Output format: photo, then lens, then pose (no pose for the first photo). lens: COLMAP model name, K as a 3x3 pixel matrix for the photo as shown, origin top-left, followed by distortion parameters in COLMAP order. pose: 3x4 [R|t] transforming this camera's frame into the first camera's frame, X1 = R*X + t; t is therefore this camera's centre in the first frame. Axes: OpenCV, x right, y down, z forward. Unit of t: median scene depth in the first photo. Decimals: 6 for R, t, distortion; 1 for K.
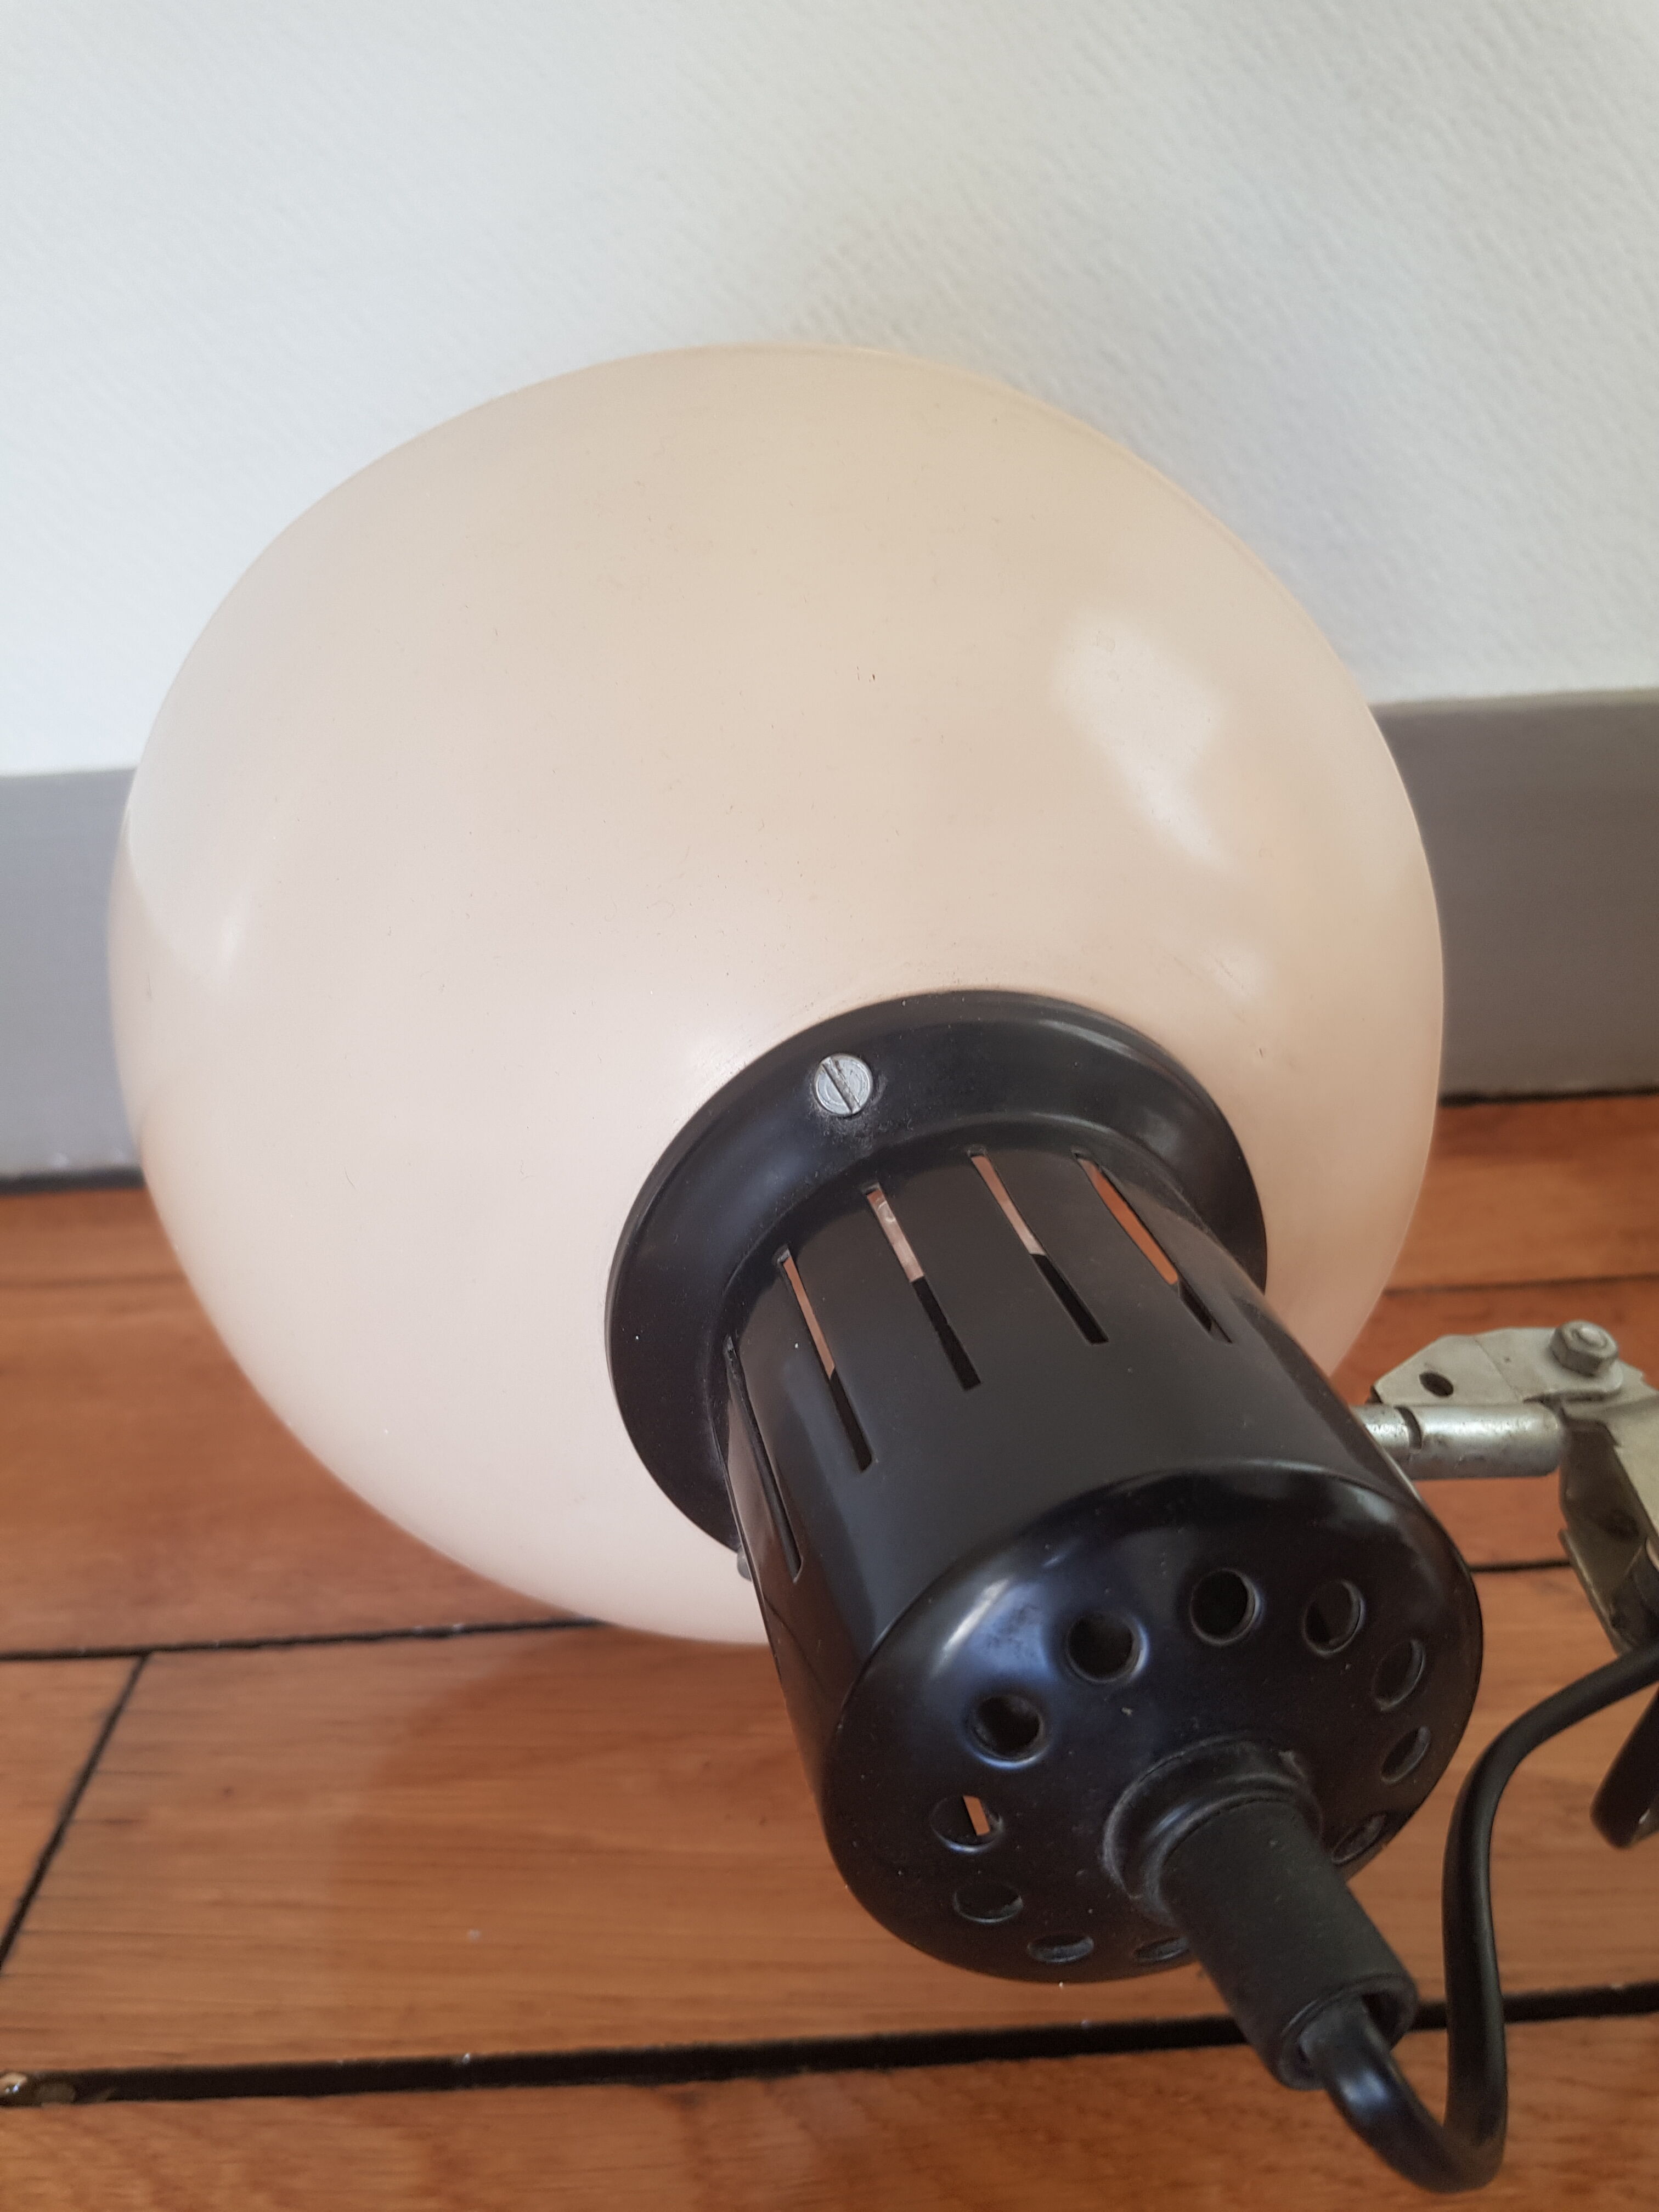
lens RADIAL K [[1771.5, 0, 787.6], [0, 1771.5, 1112.6], [0, 0, 1]] dist [0.043070, -0.084172]
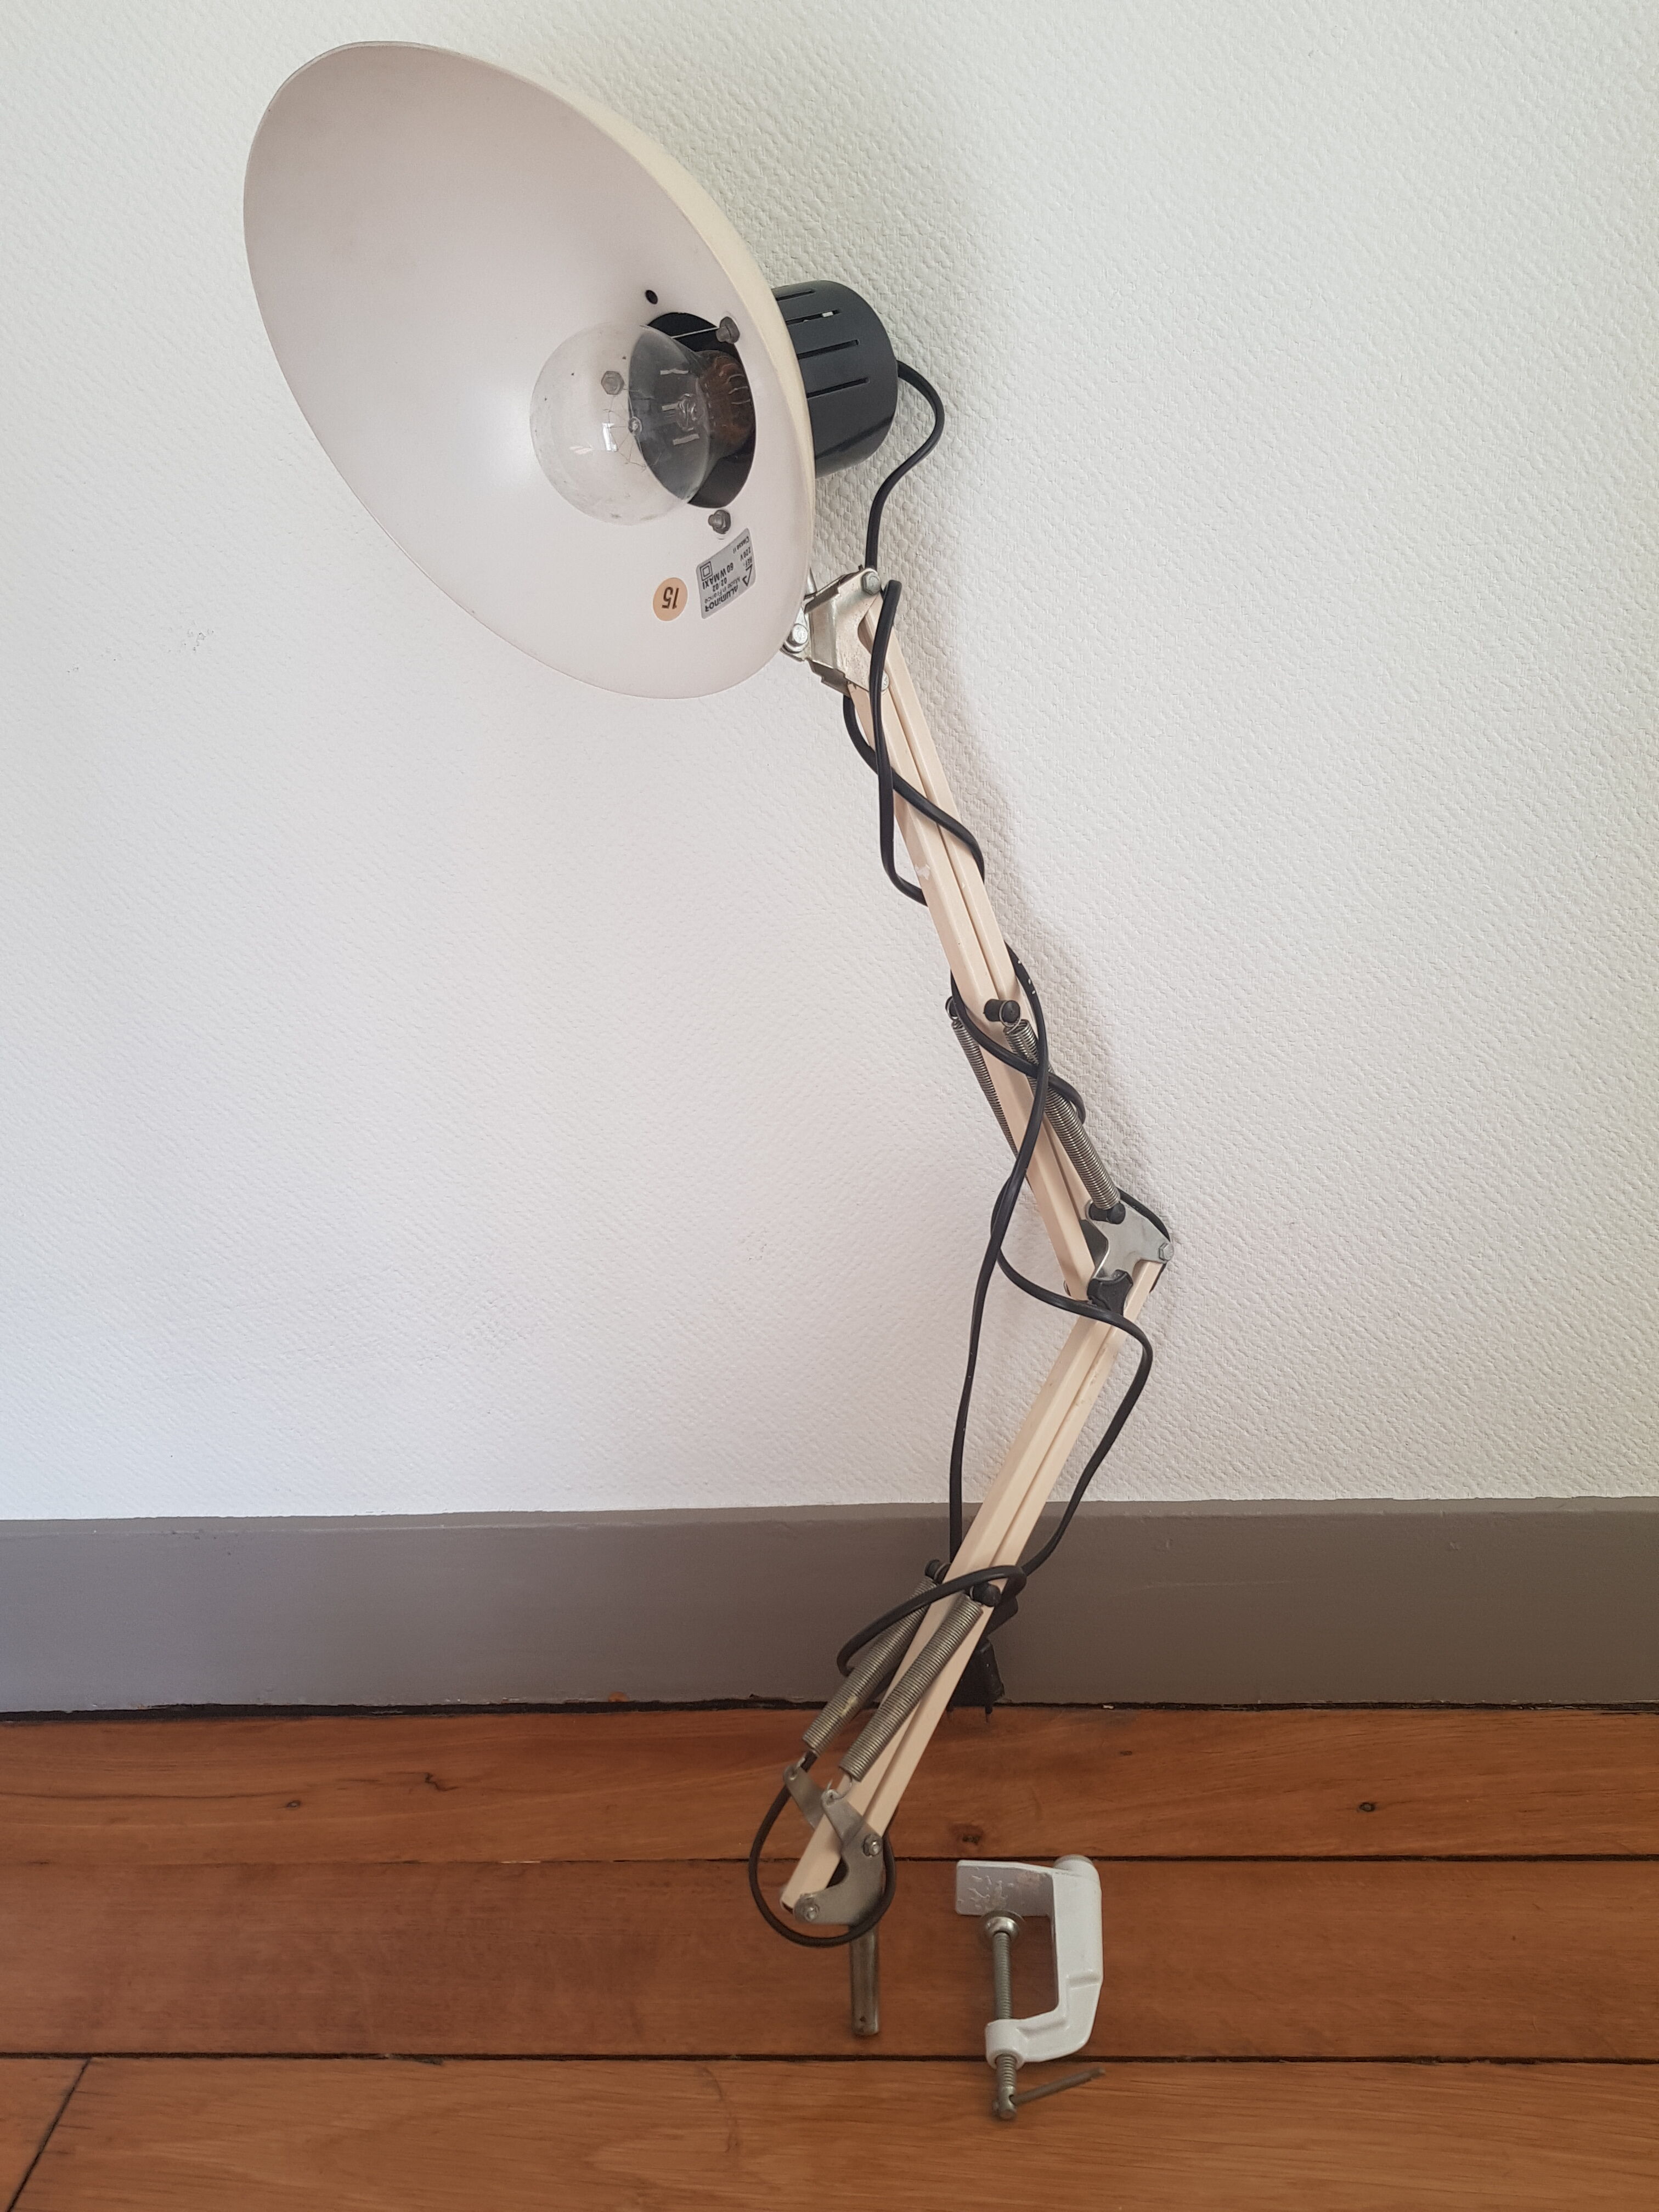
lens RADIAL K [[1771.5, 0, 847.9], [0, 1771.5, 1091.8], [0, 0, 1]] dist [0.043070, -0.084172]
pose [[0.998203, 0.021341, -0.055999, 0.665845], [-0.023680, 0.998860, -0.041446, -0.811142], [0.055051, 0.042697, 0.997570, -1.173574]]
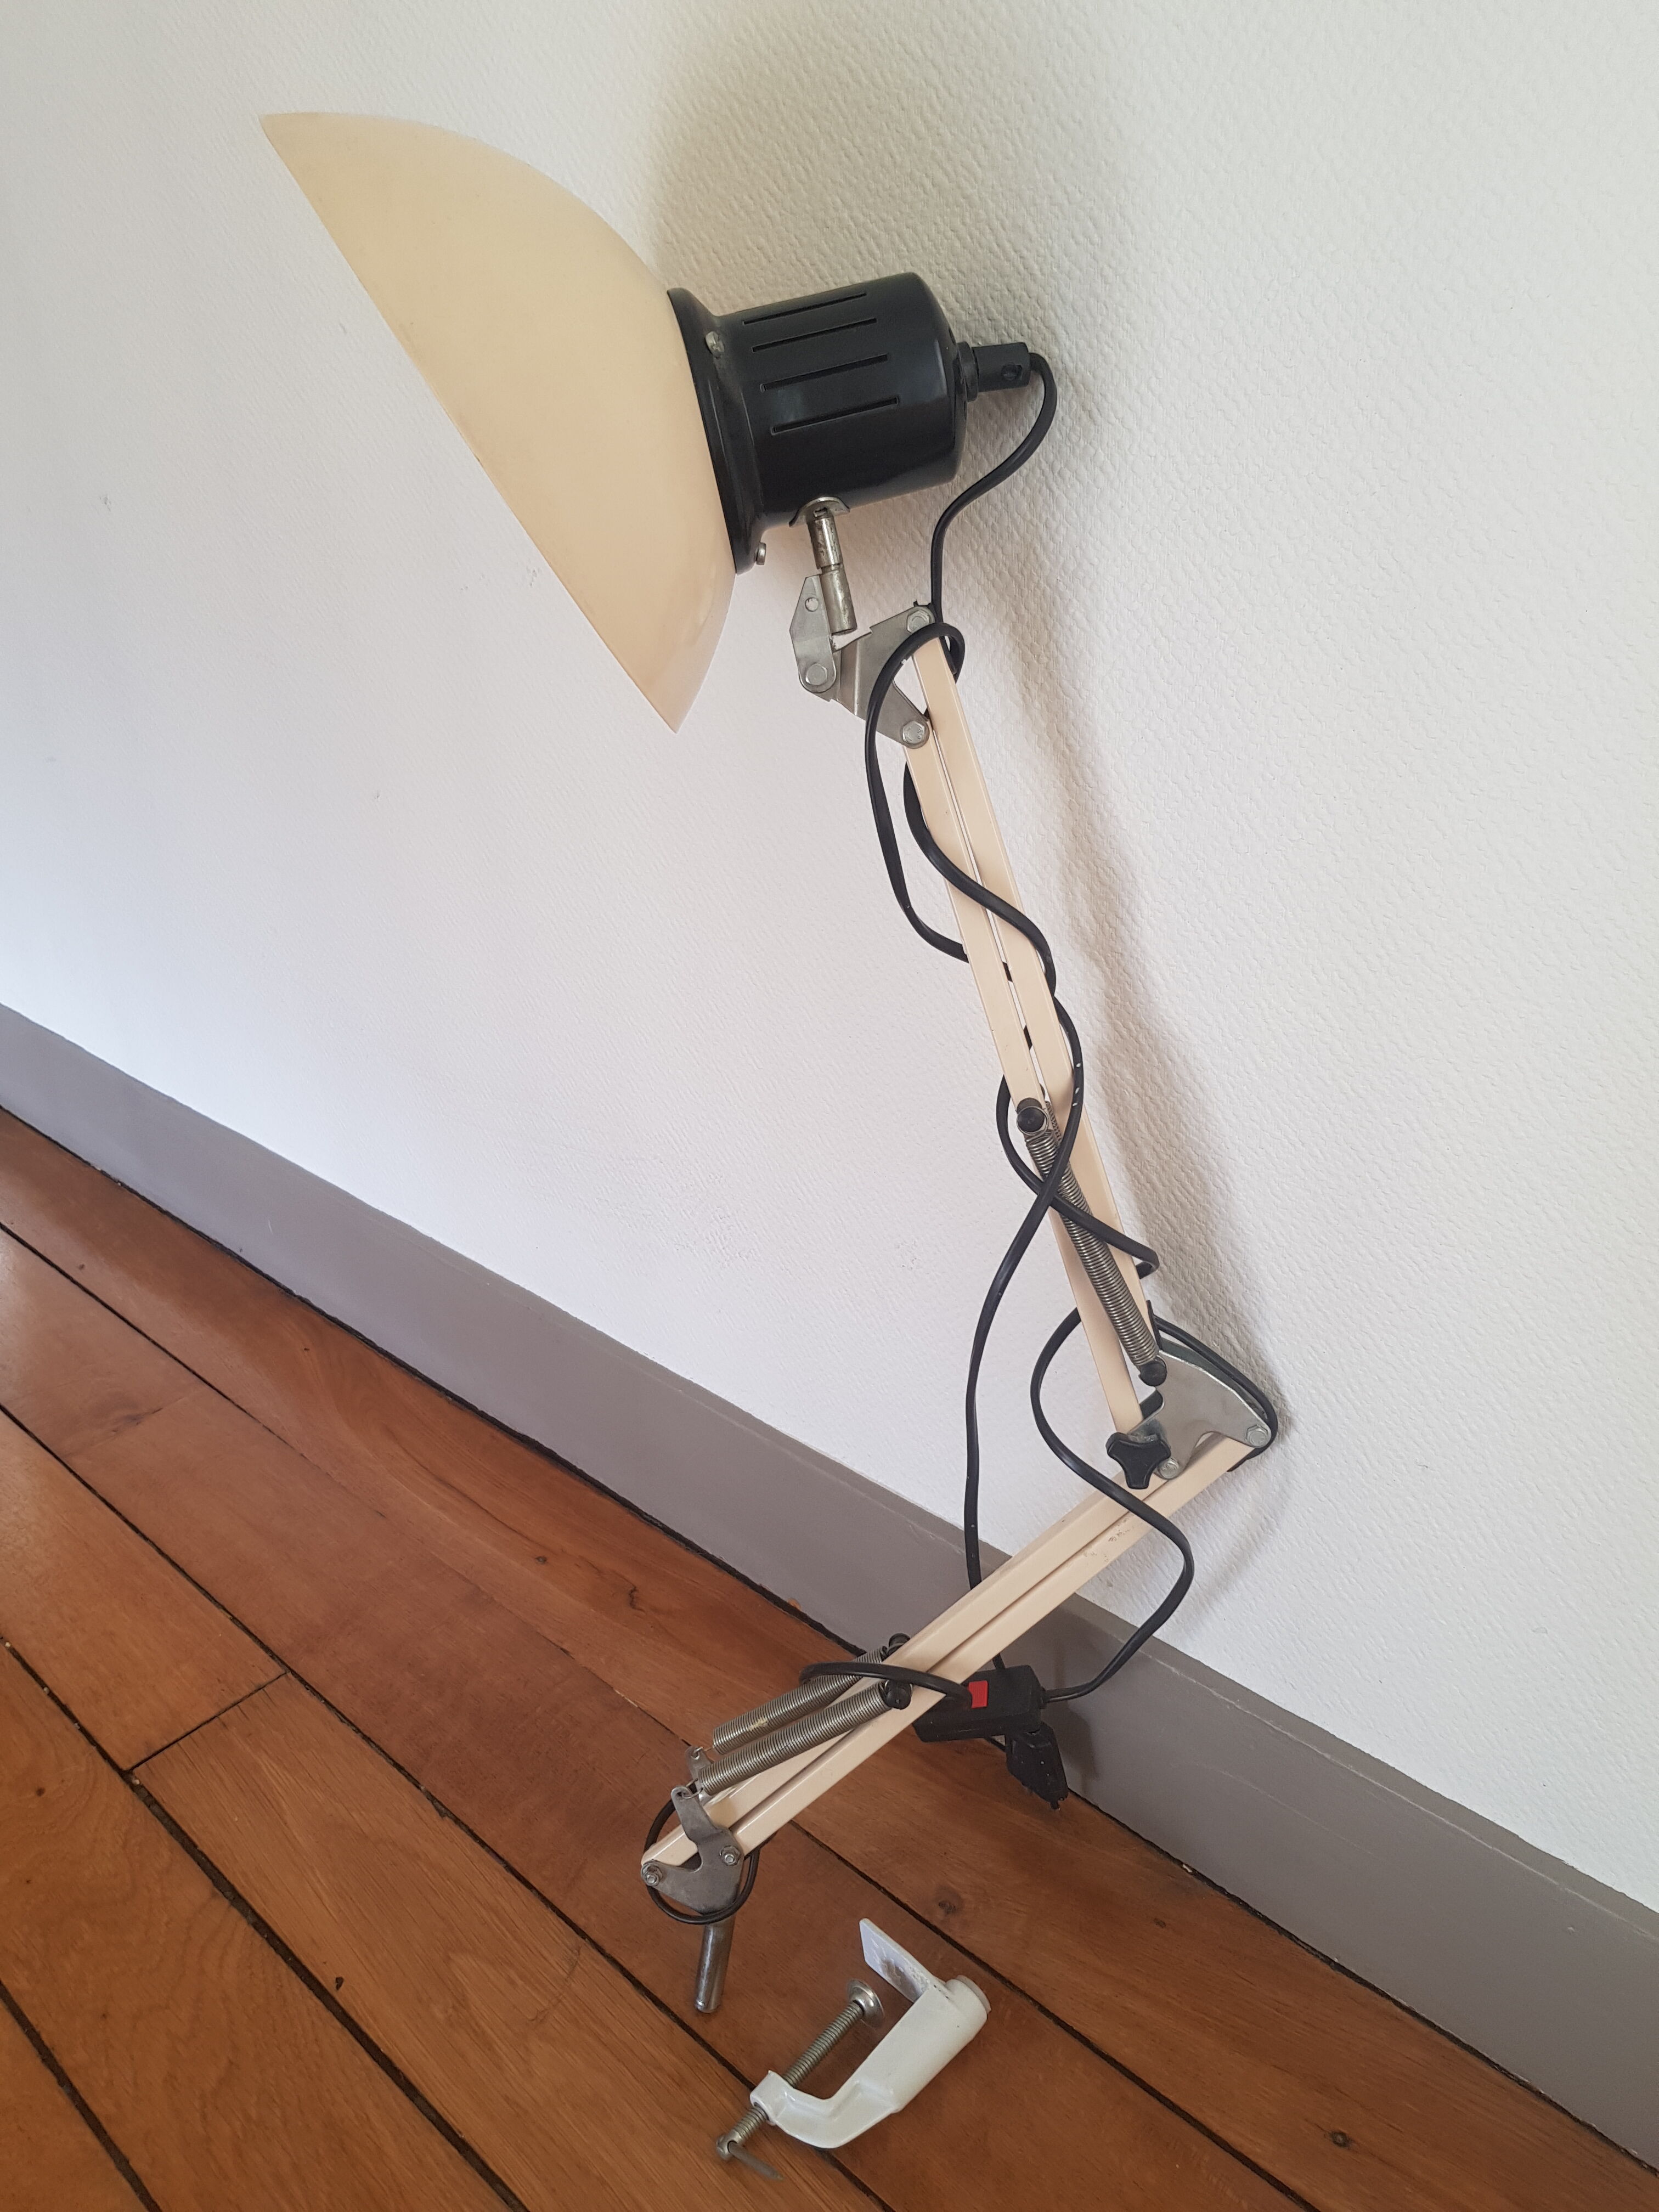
lens RADIAL K [[1771.5, 0, 821.8], [0, 1771.5, 1093.9], [0, 0, 1]] dist [0.043070, -0.084172]
pose [[0.709217, 0.312514, -0.631939, 1.741010], [-0.249499, 0.949630, 0.189612, -1.317095], [0.659364, 0.023192, 0.751466, -0.607320]]
